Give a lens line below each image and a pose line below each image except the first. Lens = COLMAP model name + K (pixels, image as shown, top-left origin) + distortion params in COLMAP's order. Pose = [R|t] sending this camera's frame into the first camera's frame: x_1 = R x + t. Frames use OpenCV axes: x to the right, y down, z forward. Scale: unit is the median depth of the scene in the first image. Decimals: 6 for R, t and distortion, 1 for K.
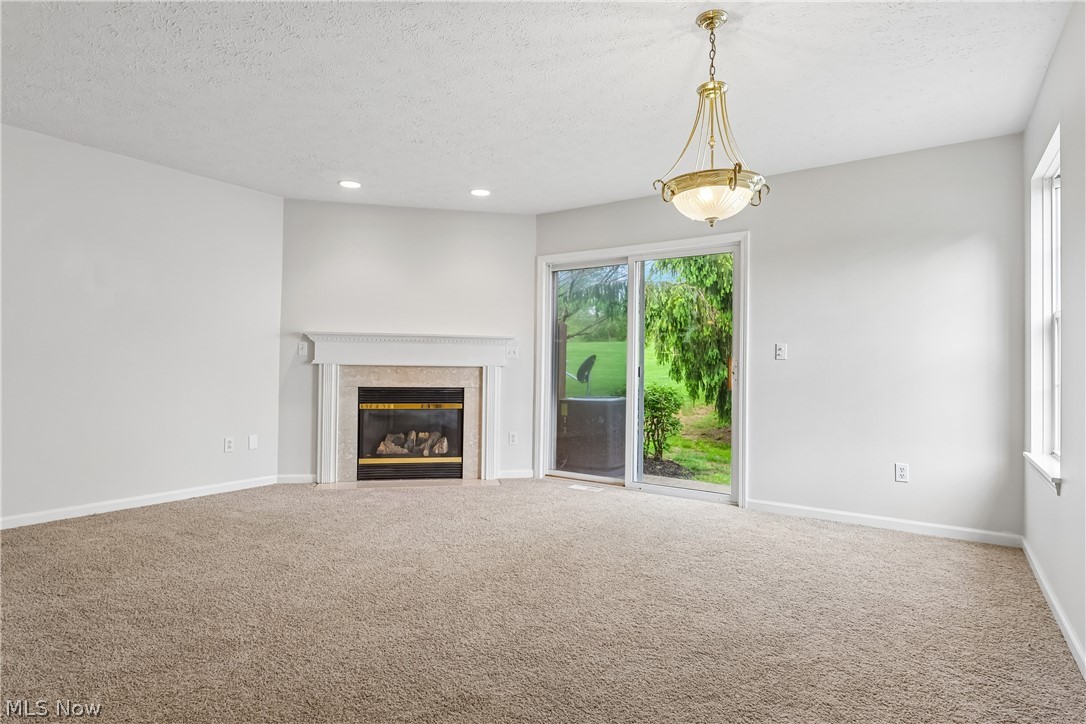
lens RADIAL K [[571.4, 0, 546.5], [0, 571.4, 355.6], [0, 0, 1]] dist [-0.003816, 0.002178]
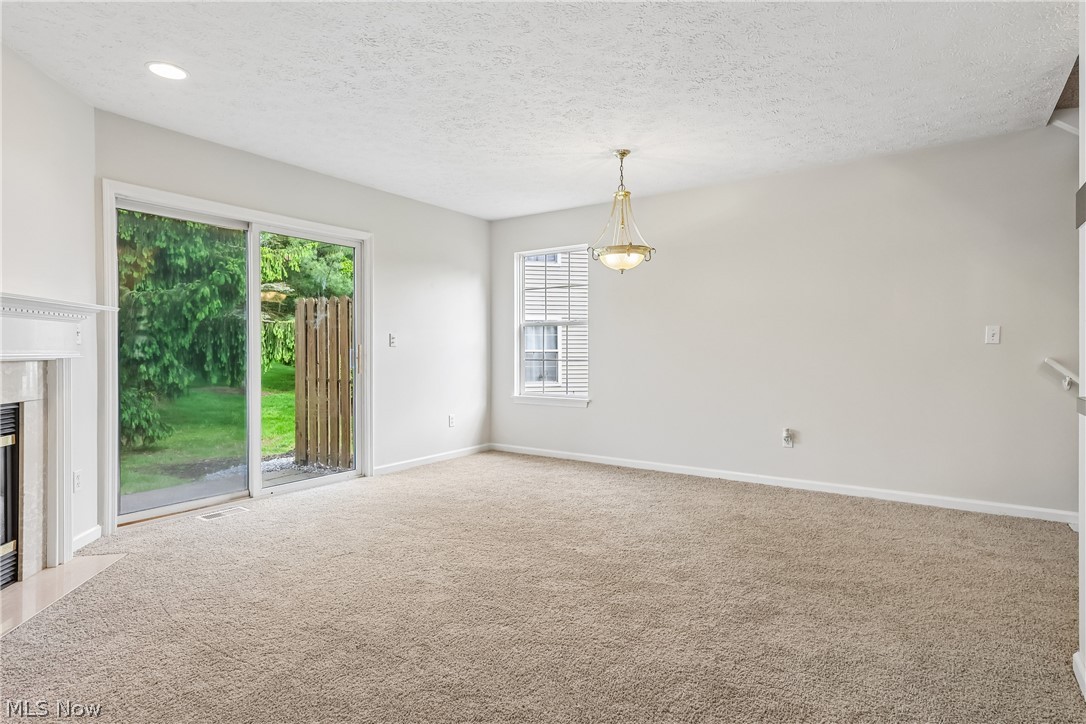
lens RADIAL K [[571.4, 0, 543.4], [0, 571.4, 353.4], [0, 0, 1]] dist [-0.003816, 0.002178]
pose [[0.004883, -0.014366, 0.999885, -0.746836], [-0.012044, 0.999823, 0.014424, 0.000123], [-0.999916, -0.012113, 0.004710, 0.616979]]
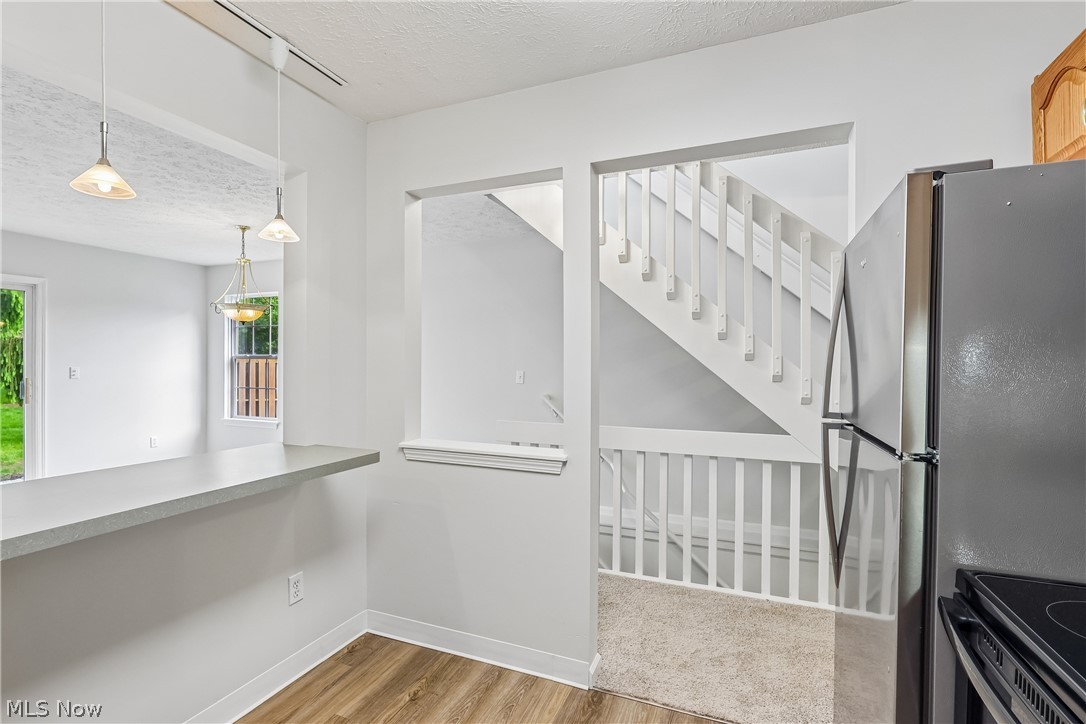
lens RADIAL K [[508.4, 0, 535.7], [0, 508.4, 356.9], [0, 0, 1]] dist [0.003394, 0.000039]
pose [[-0.188354, 0.002533, 0.982098, -0.924820], [-0.022793, 0.999716, -0.006950, -0.056962], [-0.981837, -0.023694, -0.188243, 0.128261]]
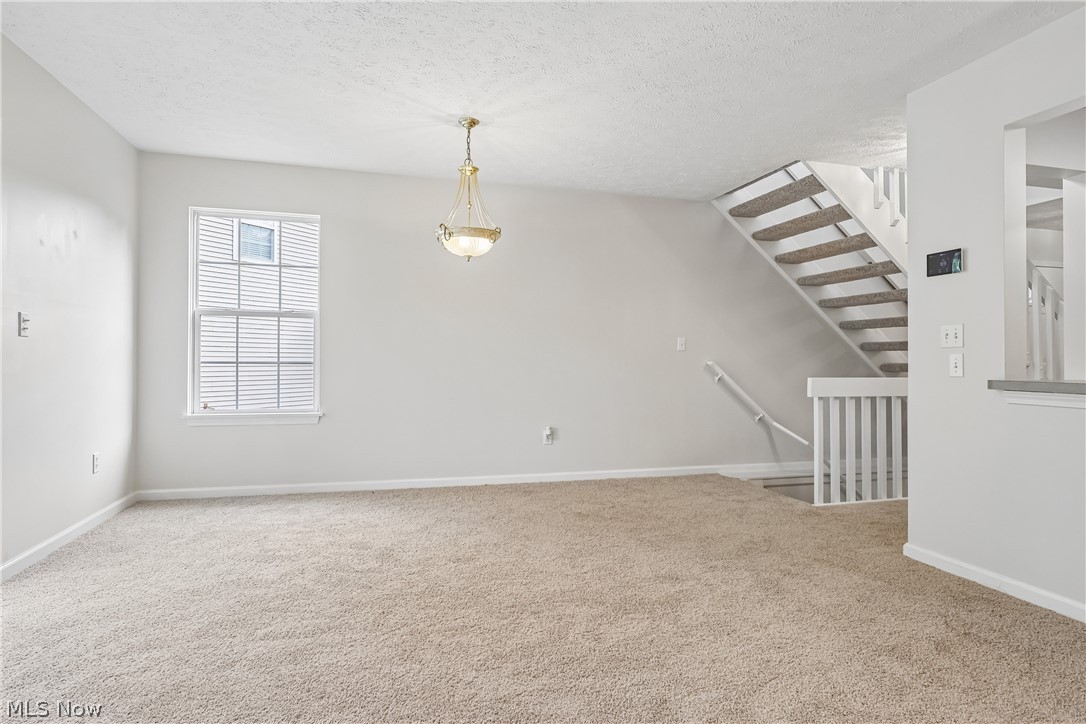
lens RADIAL K [[571.4, 0, 524.8], [0, 571.4, 362.1], [0, 0, 1]] dist [-0.003816, 0.002178]
pose [[-0.759618, -0.019850, 0.650066, -0.412338], [-0.025438, 0.999676, 0.000801, 0.019731], [-0.649871, -0.015927, -0.759877, 1.031195]]
